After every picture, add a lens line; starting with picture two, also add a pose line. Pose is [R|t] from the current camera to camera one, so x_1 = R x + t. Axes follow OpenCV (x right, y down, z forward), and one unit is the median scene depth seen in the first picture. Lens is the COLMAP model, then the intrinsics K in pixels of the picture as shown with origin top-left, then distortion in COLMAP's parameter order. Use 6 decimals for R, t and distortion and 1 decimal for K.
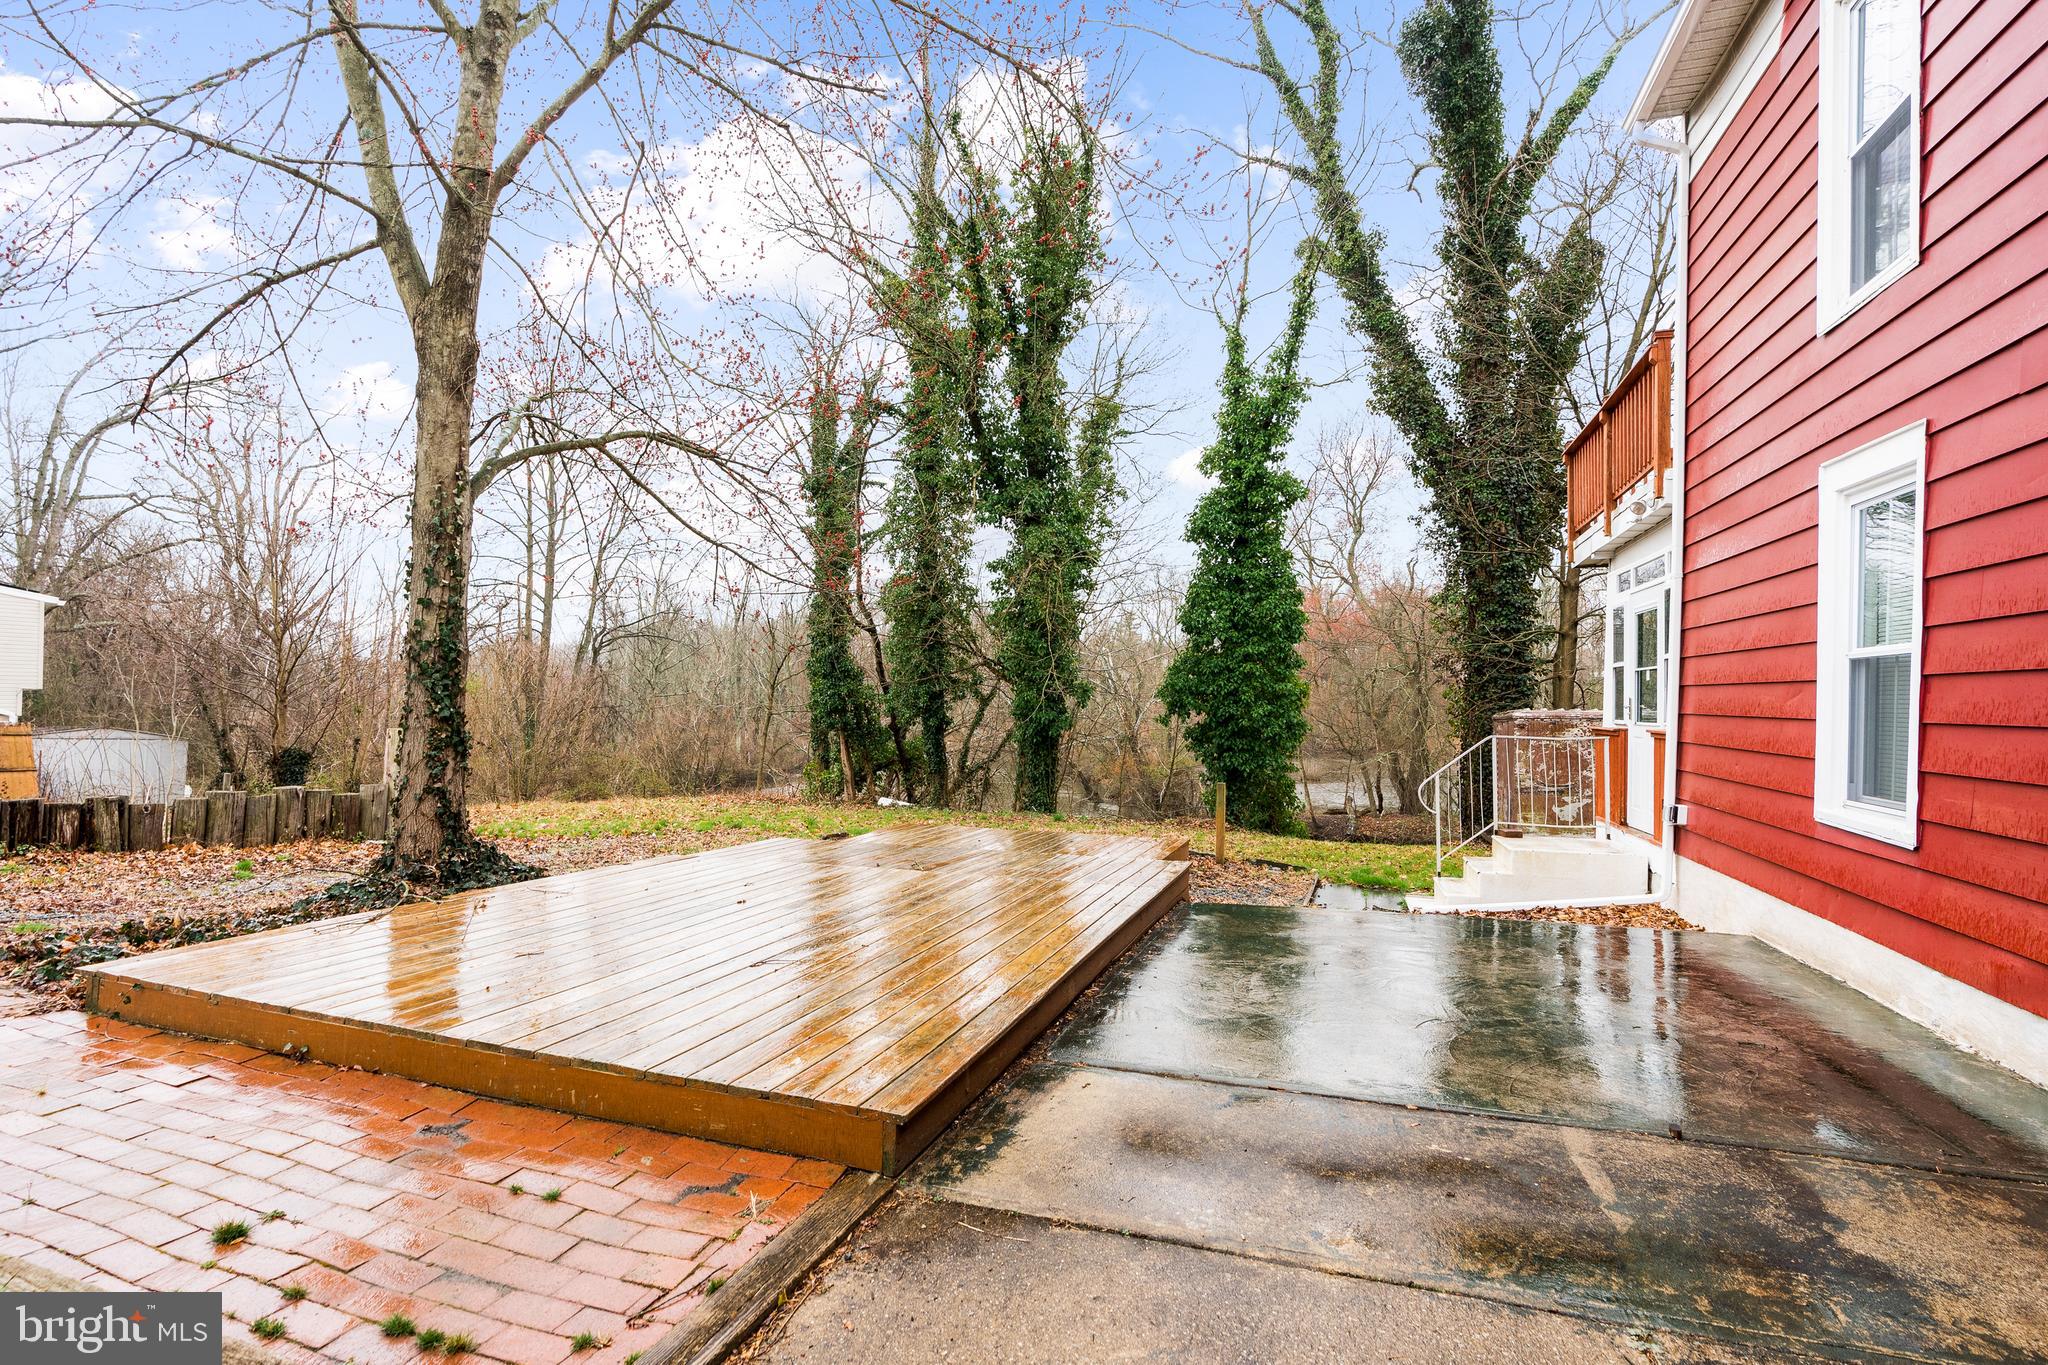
lens RADIAL K [[984.7, 0, 1045.5], [0, 984.7, 688.4], [0, 0, 1]] dist [-0.000524, 0.006507]
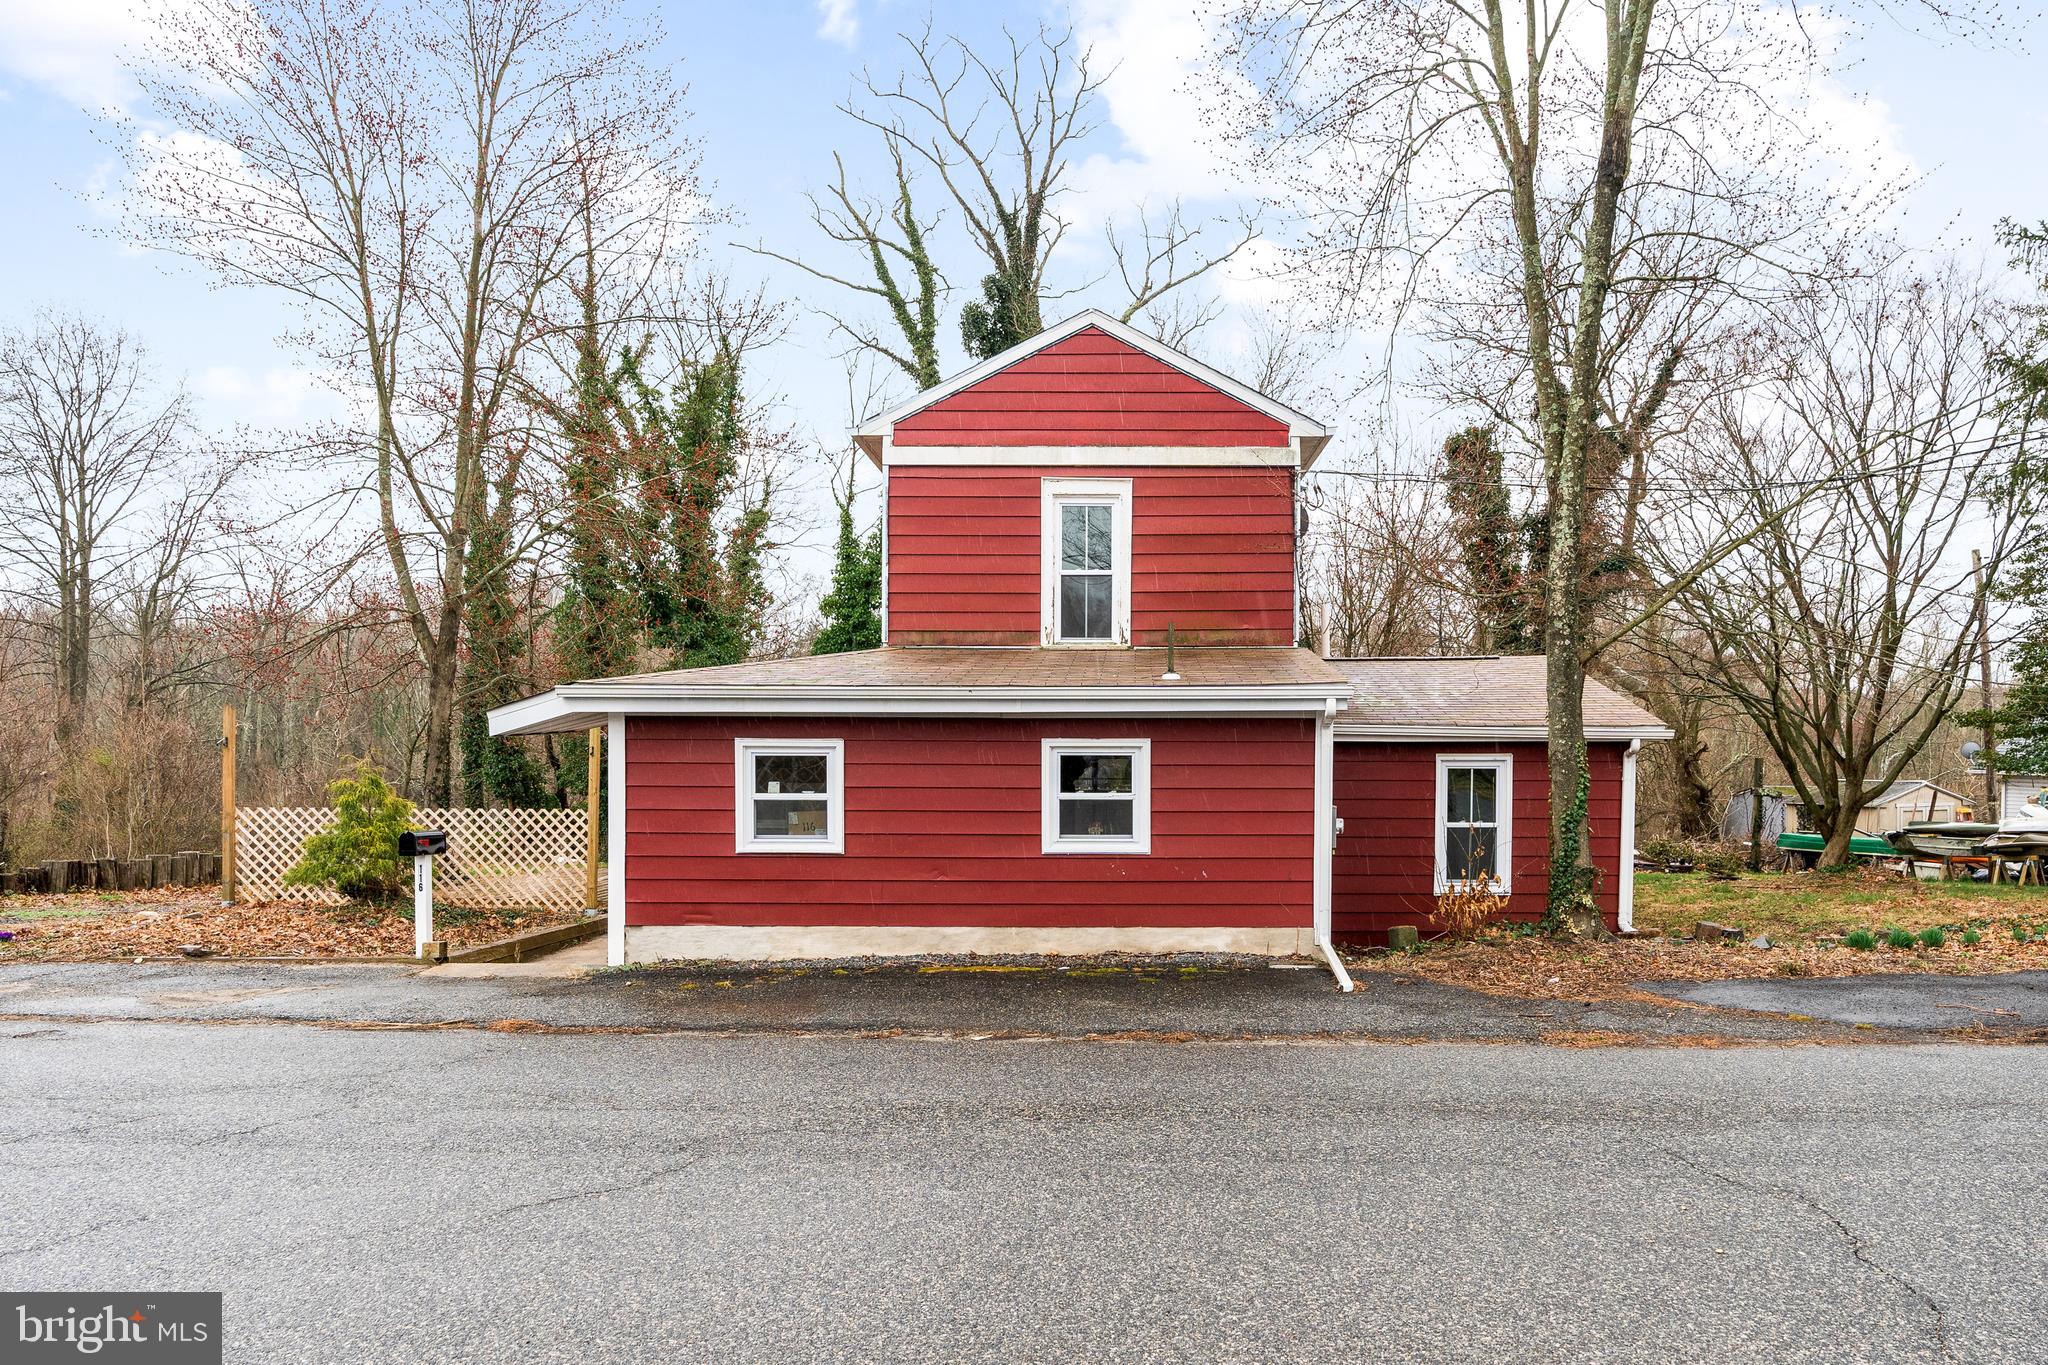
lens RADIAL K [[1260.2, 0, 1140.1], [0, 1260.2, 762.9], [0, 0, 1]] dist [0.001881, -0.001824]
pose [[0.943536, -0.004331, 0.331242, -0.005935], [-0.007095, 0.999421, 0.033277, -0.071878], [-0.331194, -0.033749, 0.942959, -0.818155]]
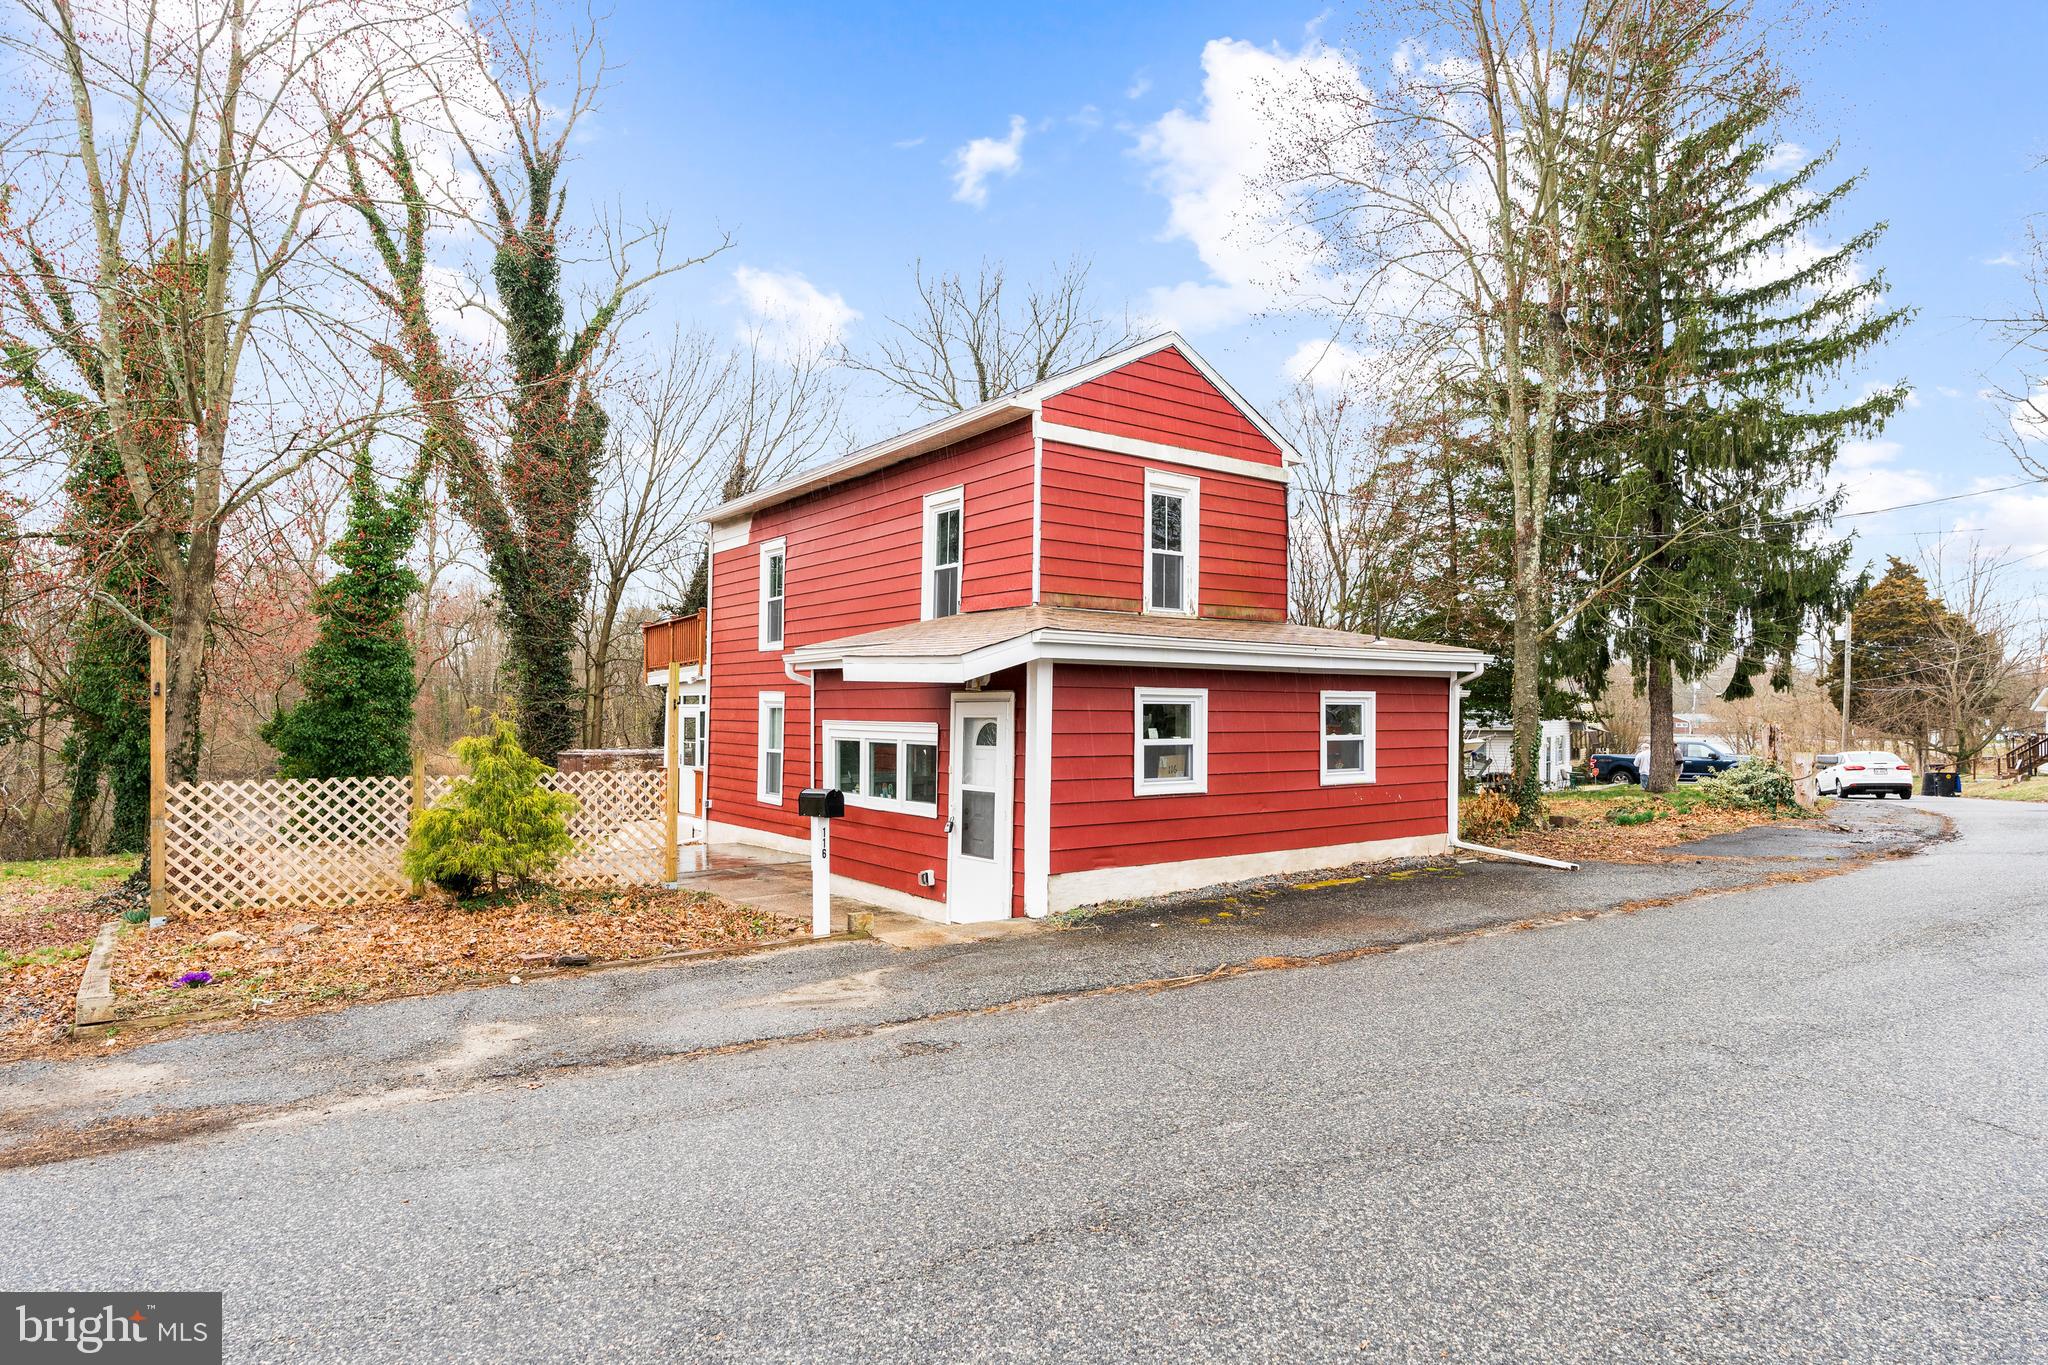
lens RADIAL K [[1113.6, 0, 1007.0], [0, 1113.6, 701.2], [0, 0, 1]] dist [-0.016283, 0.002484]
pose [[0.589164, 0.007854, 0.807975, -0.453899], [-0.014570, 0.999893, 0.000905, -0.055868], [-0.807882, -0.012305, 0.589216, -0.486190]]
